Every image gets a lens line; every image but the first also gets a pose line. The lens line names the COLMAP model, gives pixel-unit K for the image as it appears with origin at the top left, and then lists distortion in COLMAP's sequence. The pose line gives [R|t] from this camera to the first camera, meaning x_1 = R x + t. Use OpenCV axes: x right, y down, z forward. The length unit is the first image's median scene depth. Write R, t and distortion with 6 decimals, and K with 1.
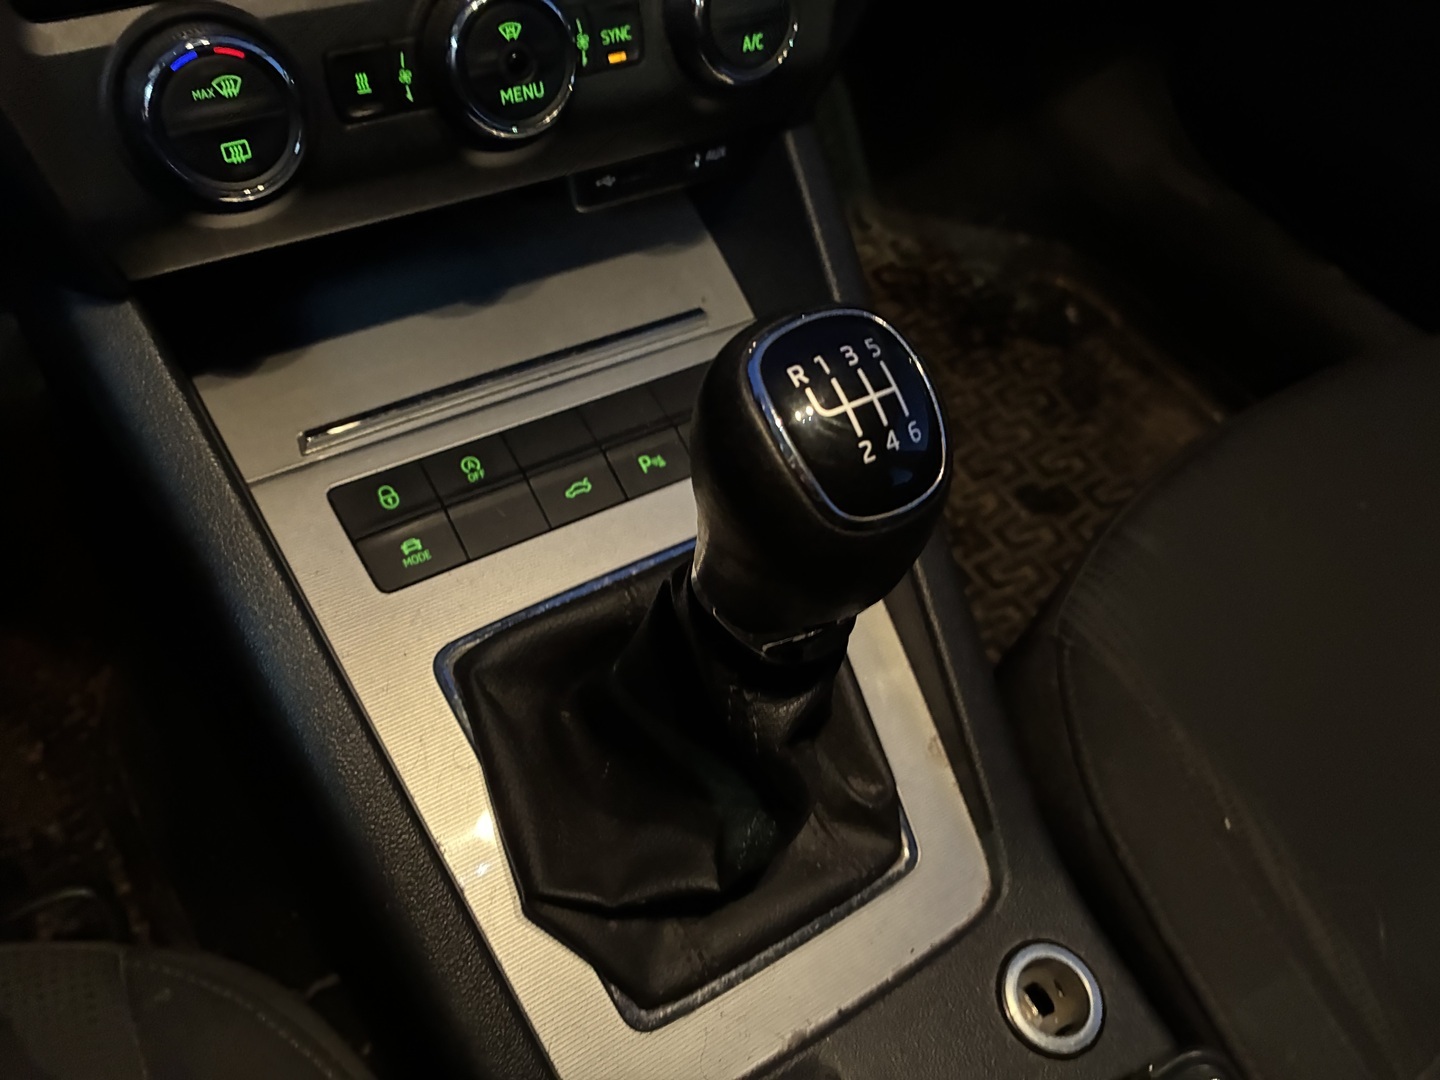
lens RADIAL K [[1141.2, 0, 722.8], [0, 1141.2, 535.4], [0, 0, 1]] dist [0.013792, 0.004125]
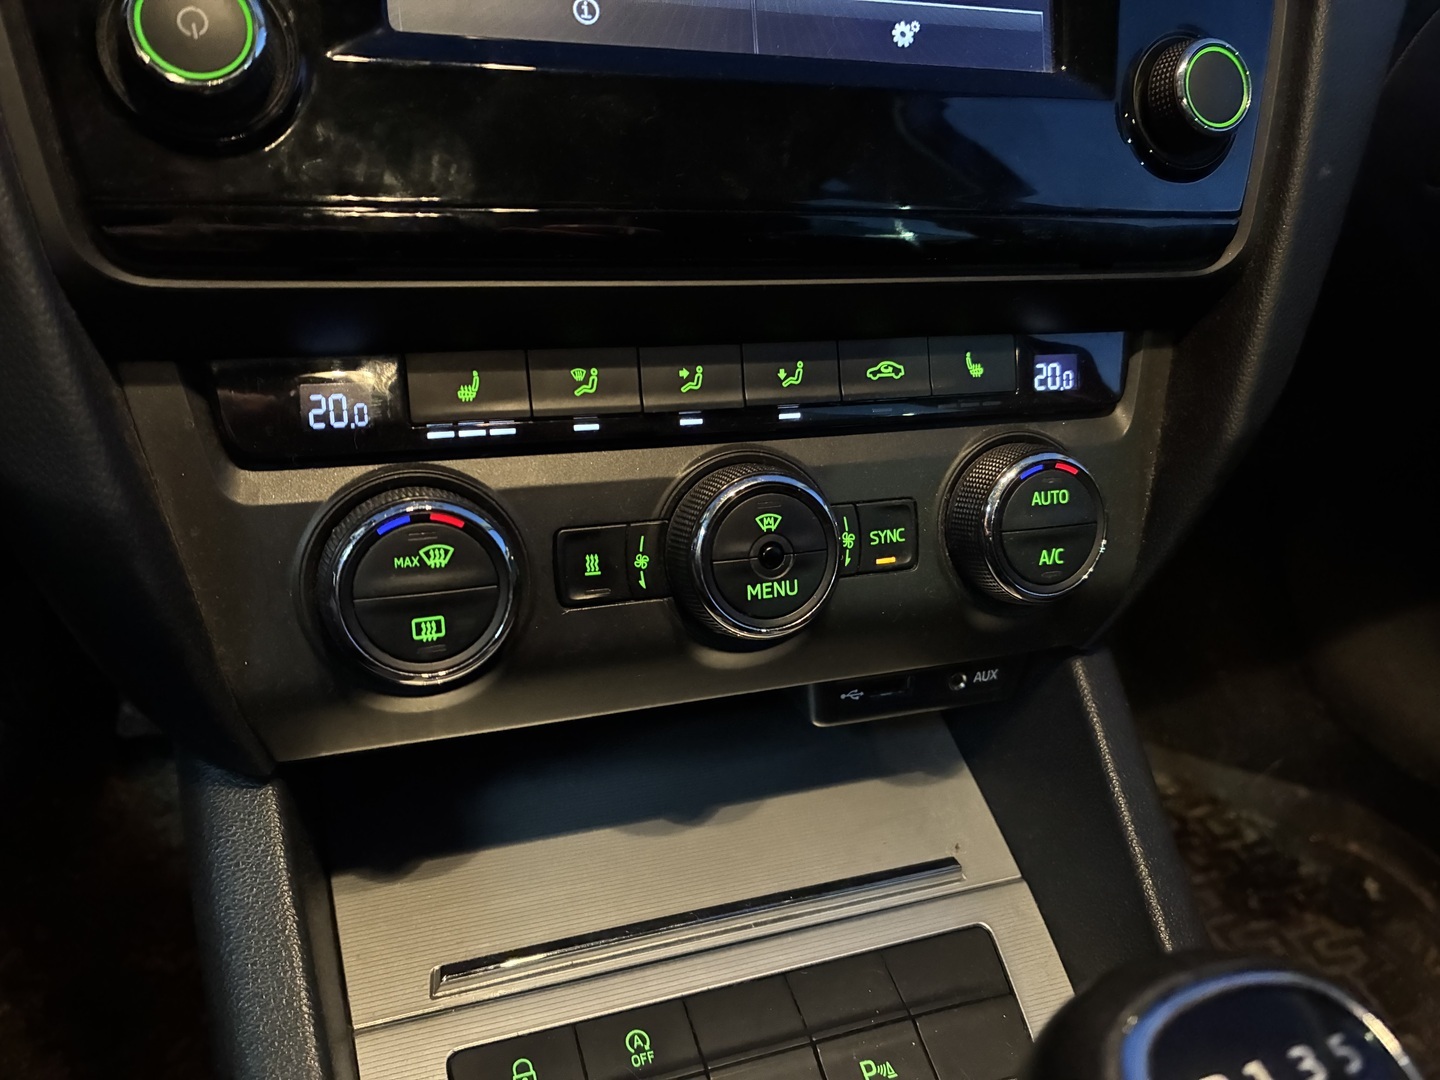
lens RADIAL K [[1141.2, 0, 722.8], [0, 1141.2, 535.4], [0, 0, 1]] dist [0.013792, 0.004125]
pose [[0.979264, 0.071576, -0.189522, -0.051857], [-0.142969, 0.906968, -0.396192, -0.080816], [0.143533, 0.415073, 0.898395, 0.212510]]
